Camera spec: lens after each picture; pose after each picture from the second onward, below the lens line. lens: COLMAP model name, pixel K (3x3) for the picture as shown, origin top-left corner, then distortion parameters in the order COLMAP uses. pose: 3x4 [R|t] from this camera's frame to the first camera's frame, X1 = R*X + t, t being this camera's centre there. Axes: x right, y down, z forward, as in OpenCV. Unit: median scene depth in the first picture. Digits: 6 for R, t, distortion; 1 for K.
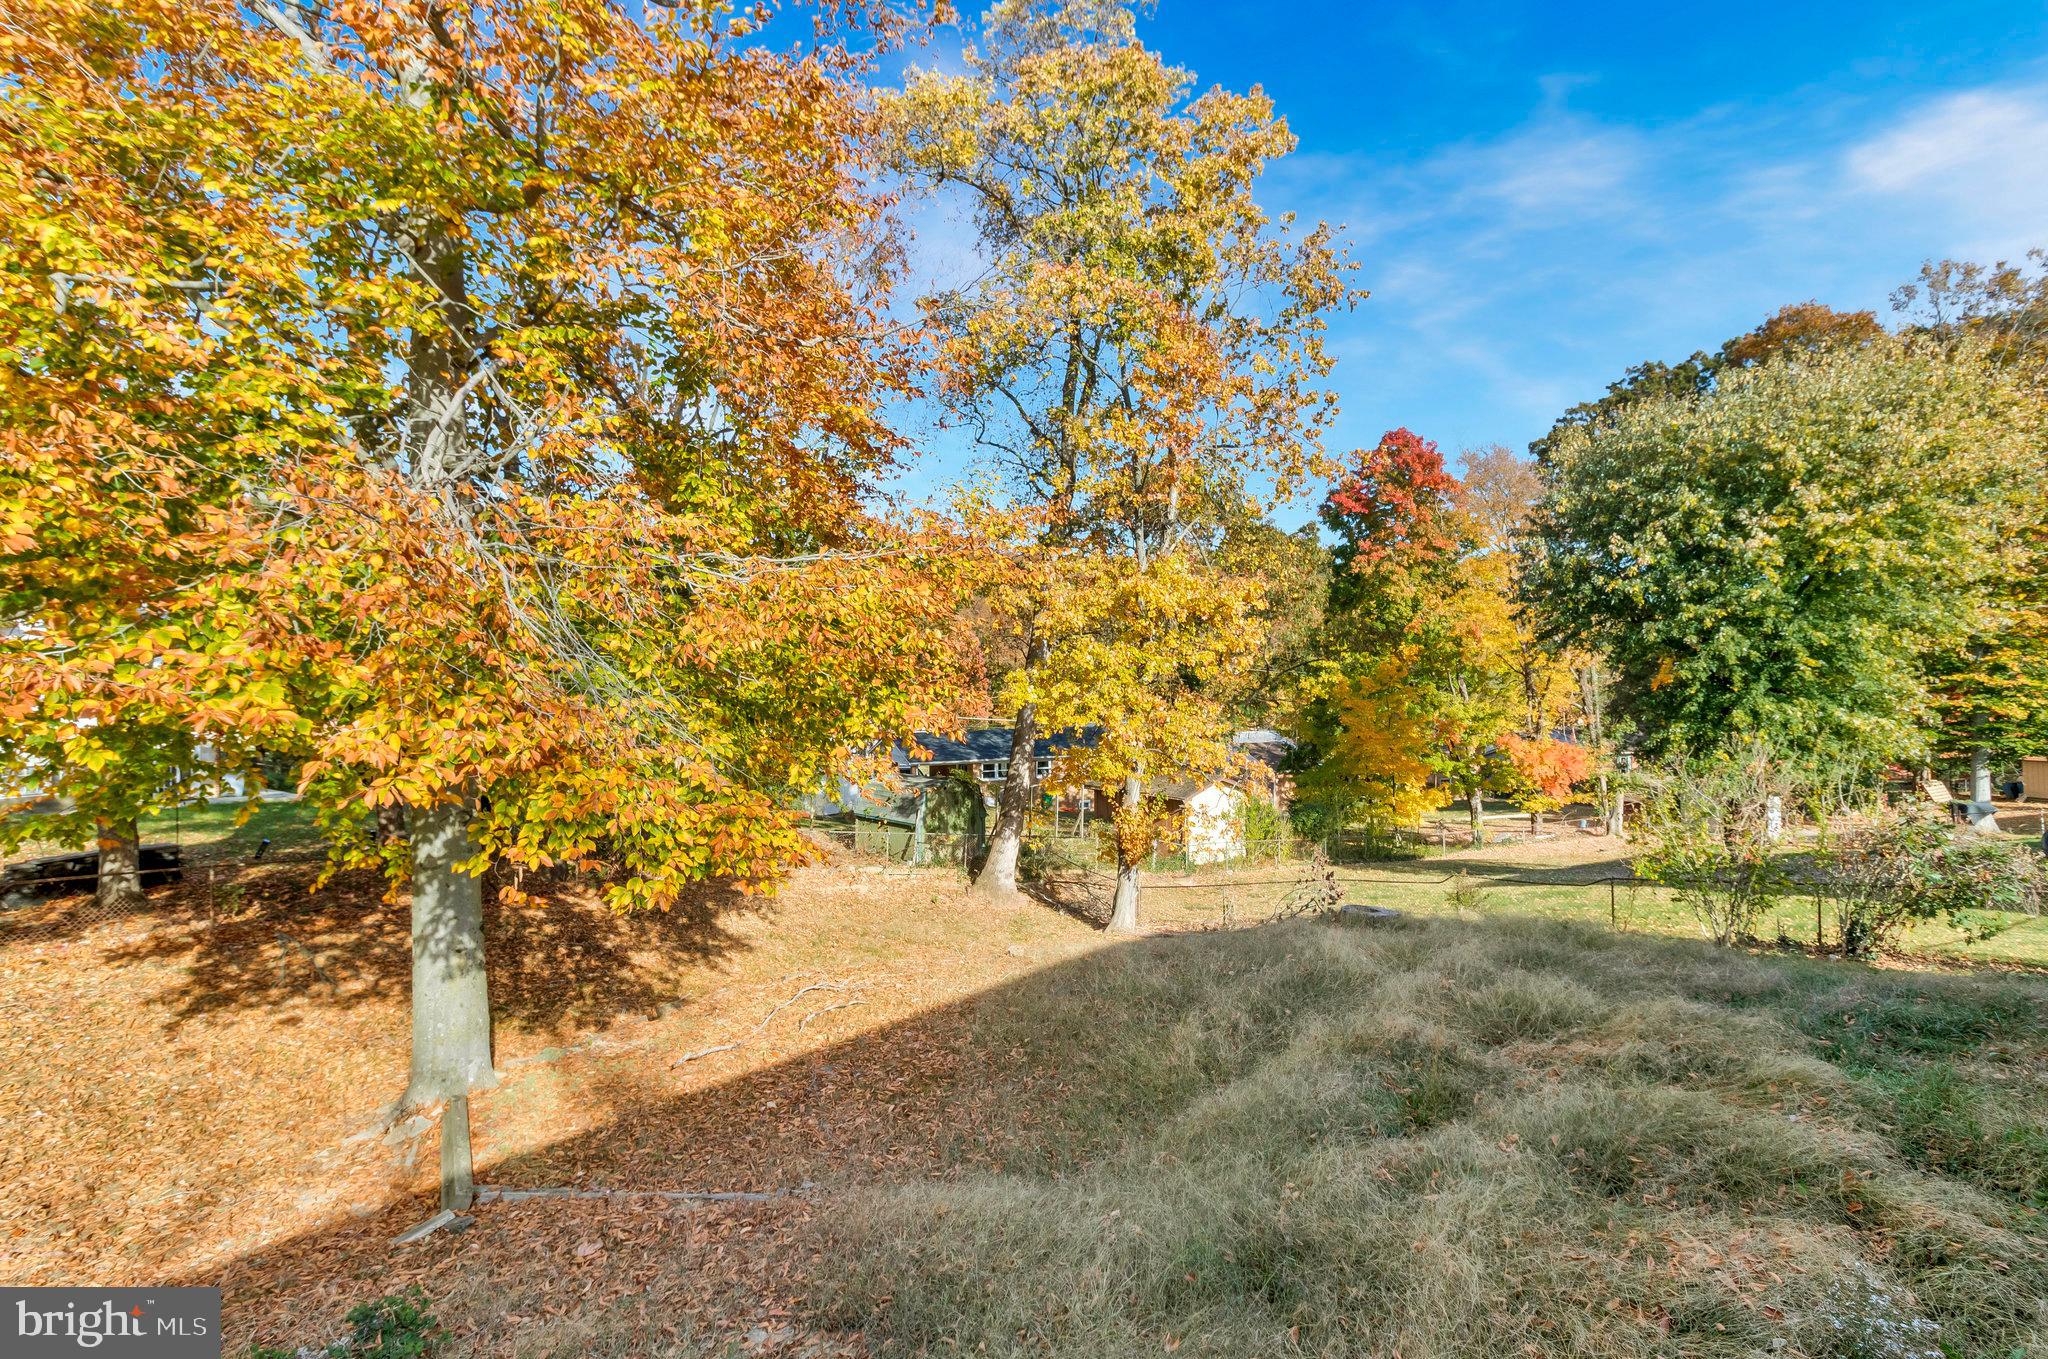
lens RADIAL K [[960.5, 0, 1047.9], [0, 960.5, 693.3], [0, 0, 1]] dist [-0.000570, -0.000256]
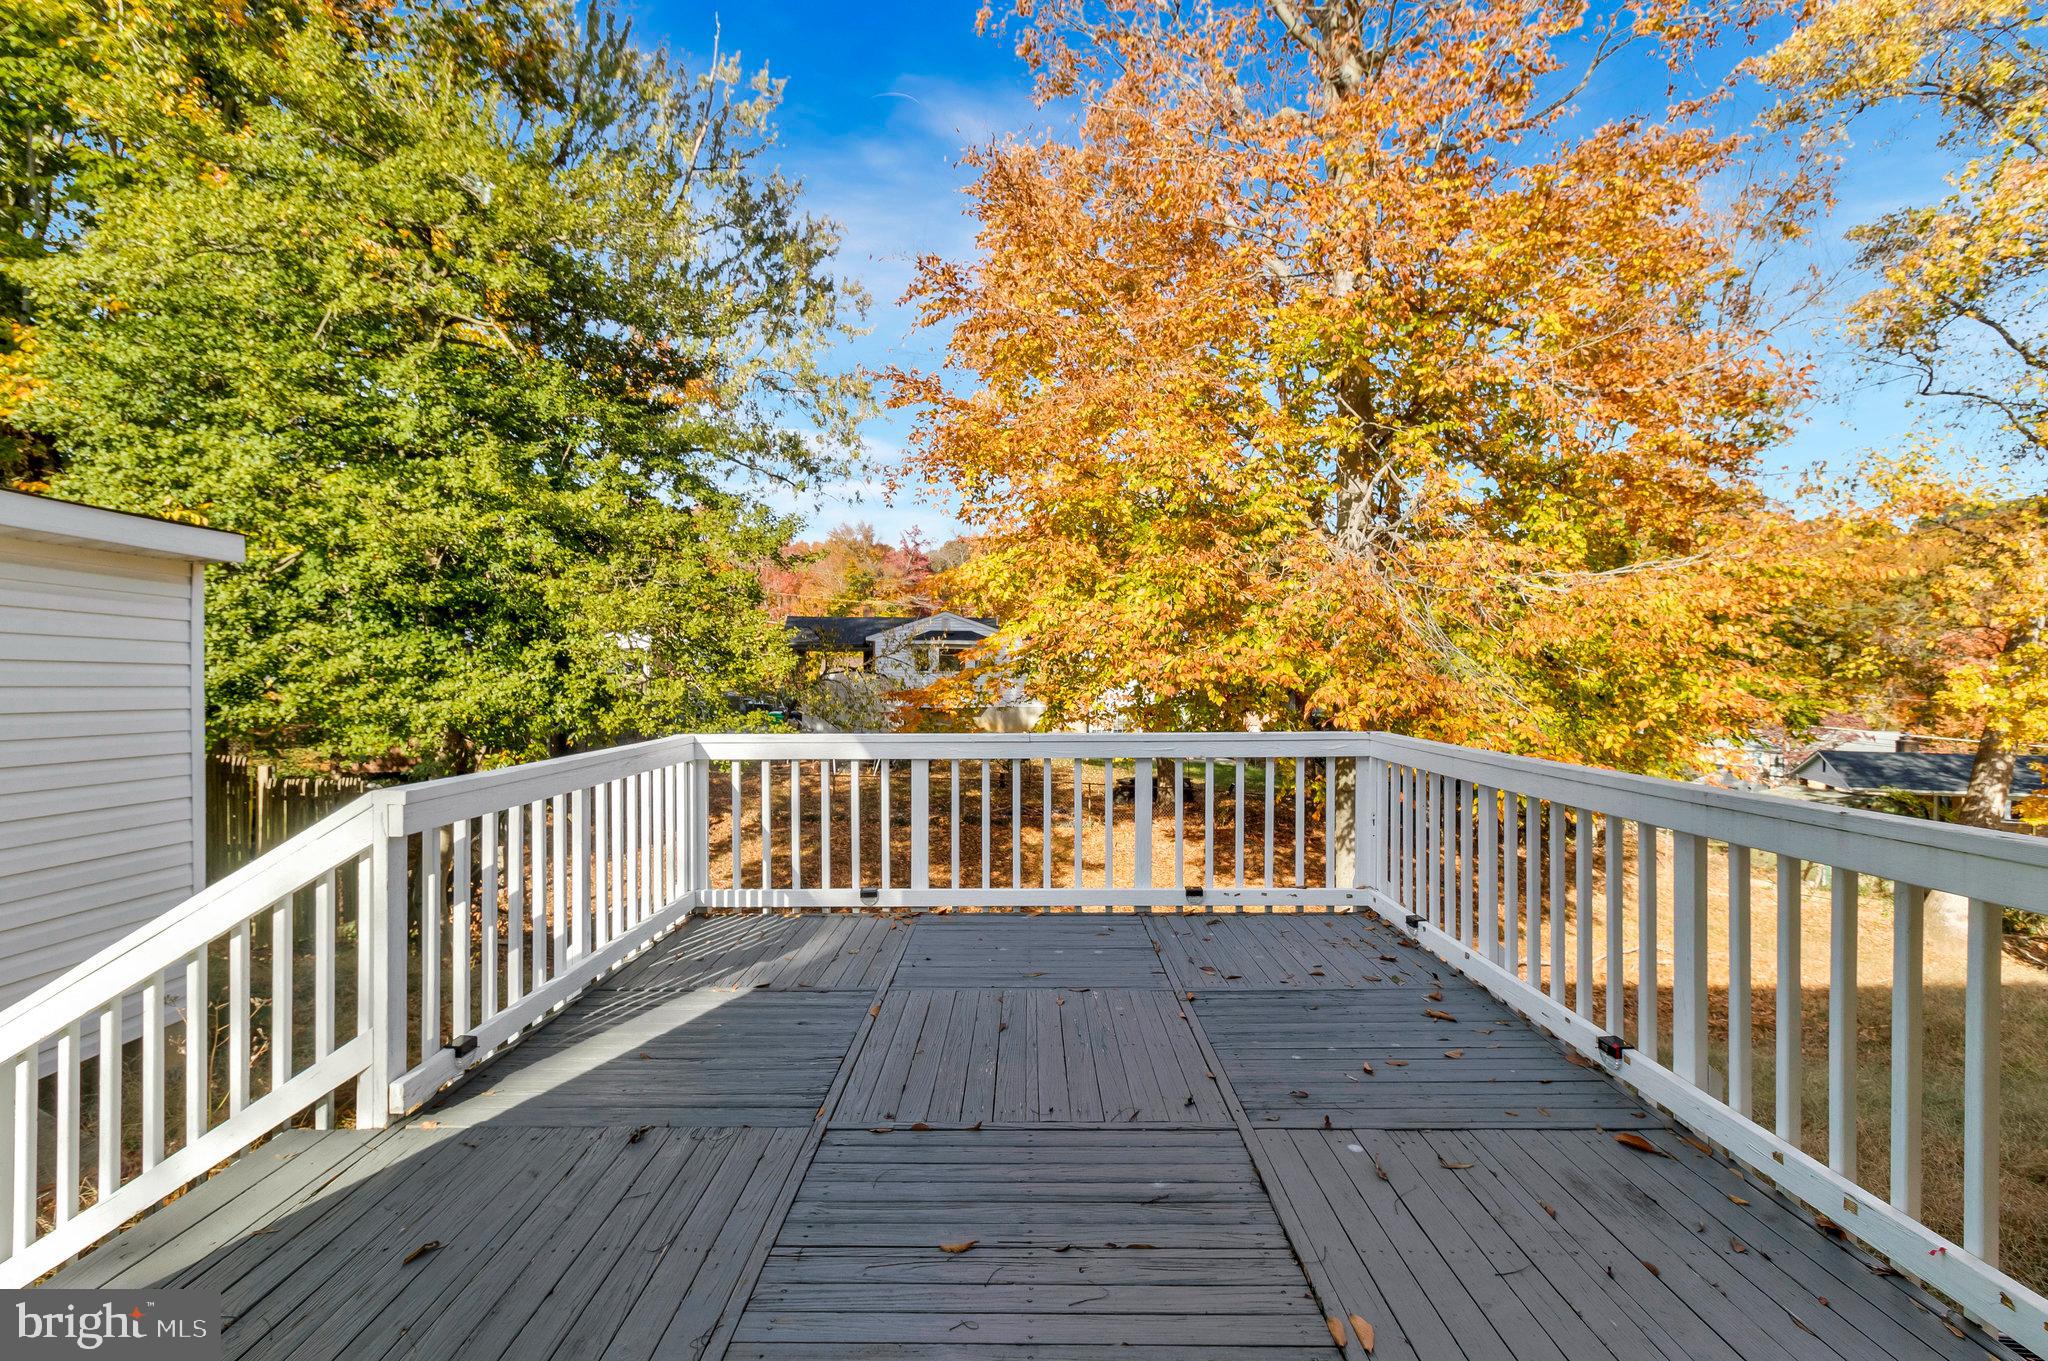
lens RADIAL K [[997.4, 0, 1006.3], [0, 997.4, 678.8], [0, 0, 1]] dist [-0.000094, -0.000032]
pose [[0.645494, 0.005582, -0.763745, 0.084391], [-0.022178, 0.999689, -0.011438, 0.013216], [0.763443, 0.024321, 0.645417, -0.170716]]
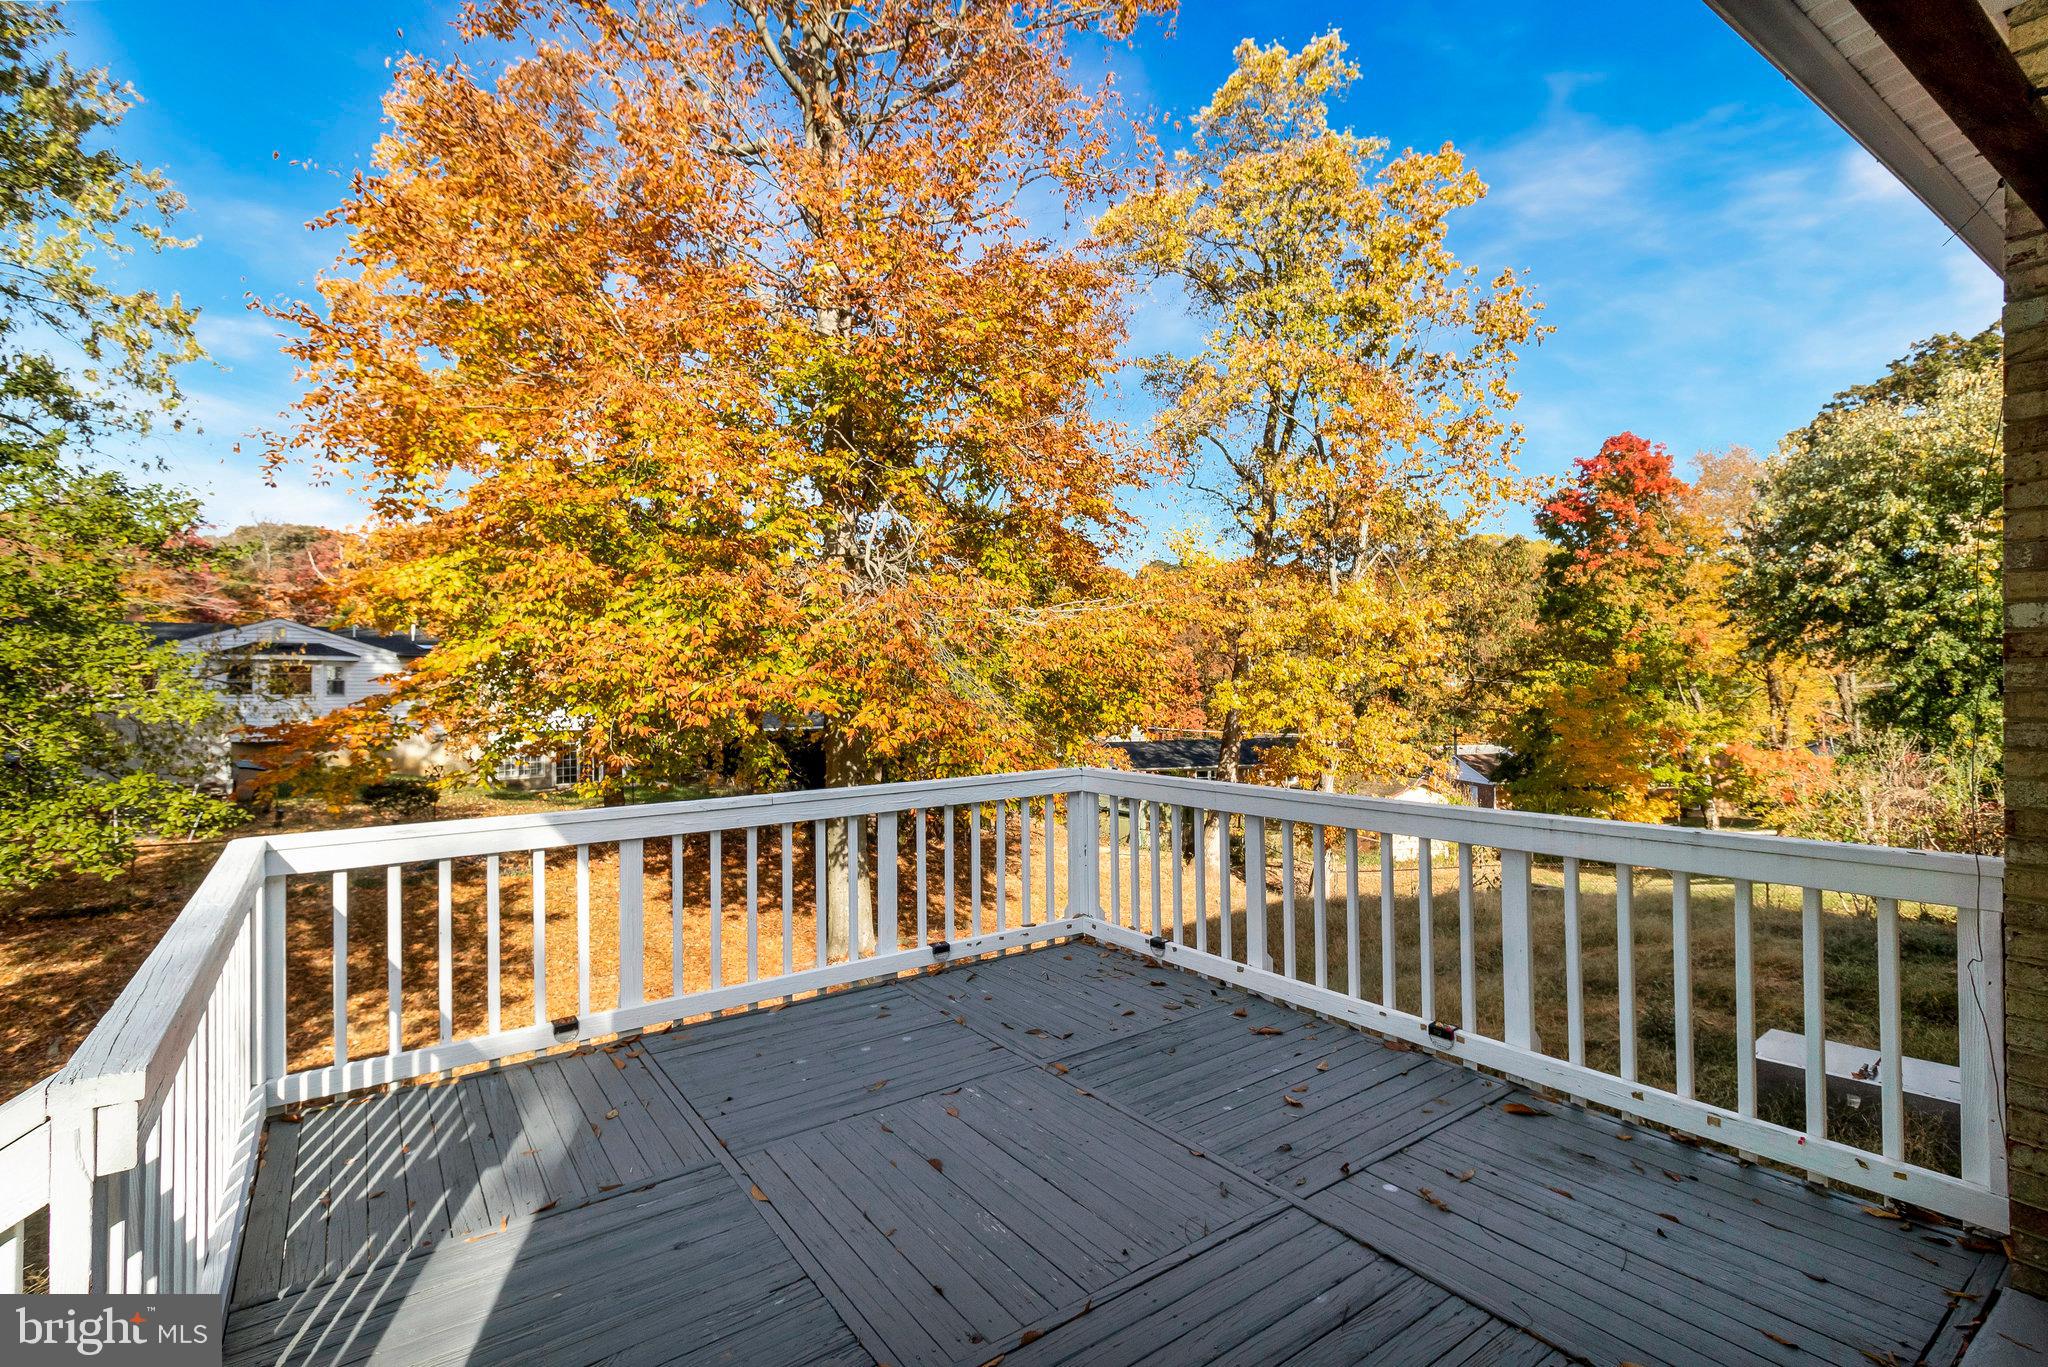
lens RADIAL K [[960.5, 0, 1047.9], [0, 960.5, 697.3], [0, 0, 1]] dist [-0.000570, -0.000256]
pose [[0.975189, -0.006863, -0.221270, 0.016311], [0.004473, 0.999926, -0.011304, 0.006857], [0.221331, 0.010034, 0.975147, -0.187234]]
